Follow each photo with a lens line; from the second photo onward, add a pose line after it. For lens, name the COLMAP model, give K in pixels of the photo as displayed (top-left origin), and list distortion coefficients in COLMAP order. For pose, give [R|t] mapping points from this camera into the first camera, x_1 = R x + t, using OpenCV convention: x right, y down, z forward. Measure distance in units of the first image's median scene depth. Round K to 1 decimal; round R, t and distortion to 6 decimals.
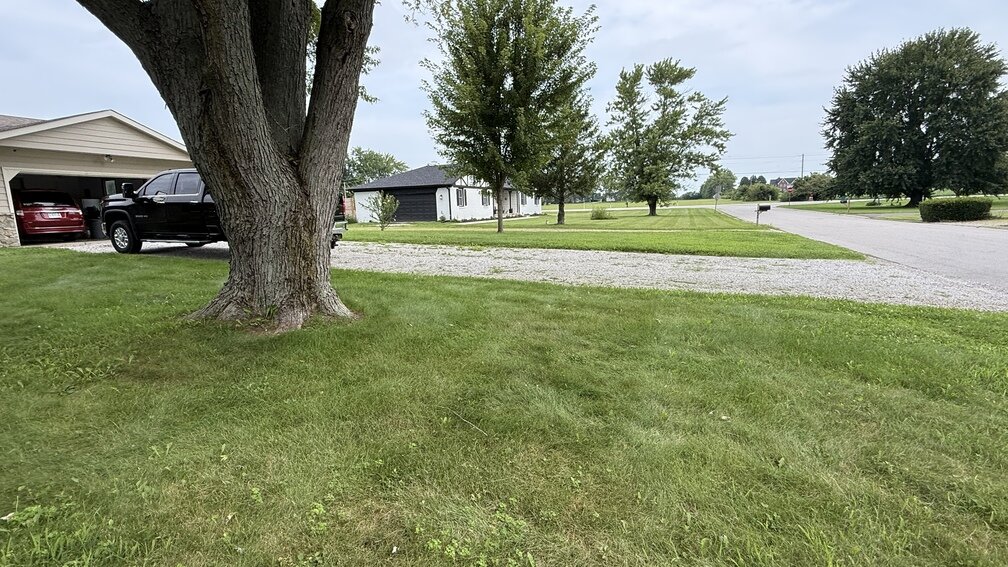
lens RADIAL K [[472.5, 0, 503.6], [0, 472.5, 282.4], [0, 0, 1]] dist [-0.003531, -0.000363]
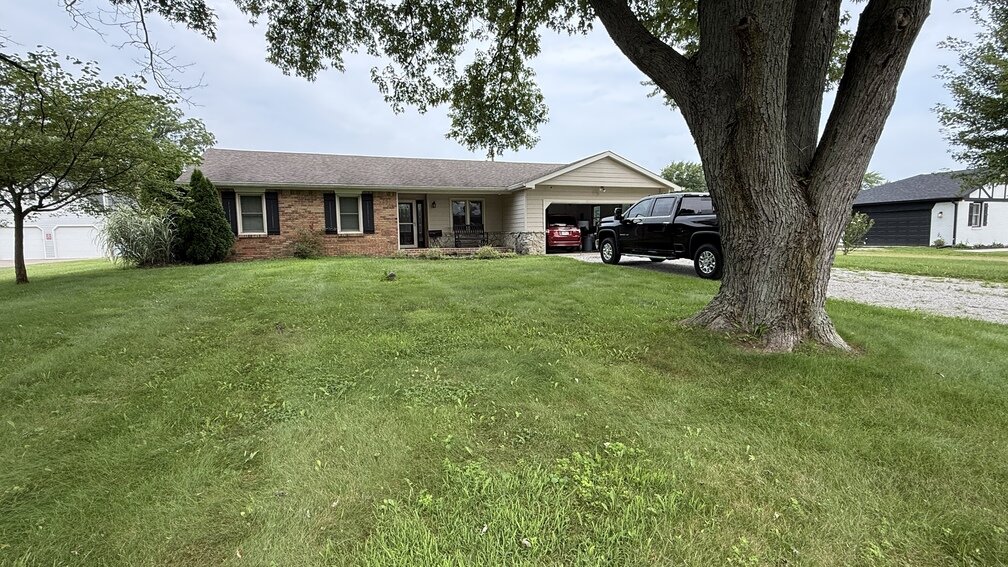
lens RADIAL K [[472.5, 0, 505.1], [0, 472.5, 284.8], [0, 0, 1]] dist [-0.003531, -0.000363]
pose [[0.652058, 0.092692, -0.752481, -0.090567], [-0.120484, 0.992555, 0.017861, 0.012612], [0.748534, 0.079016, 0.658371, -0.084553]]
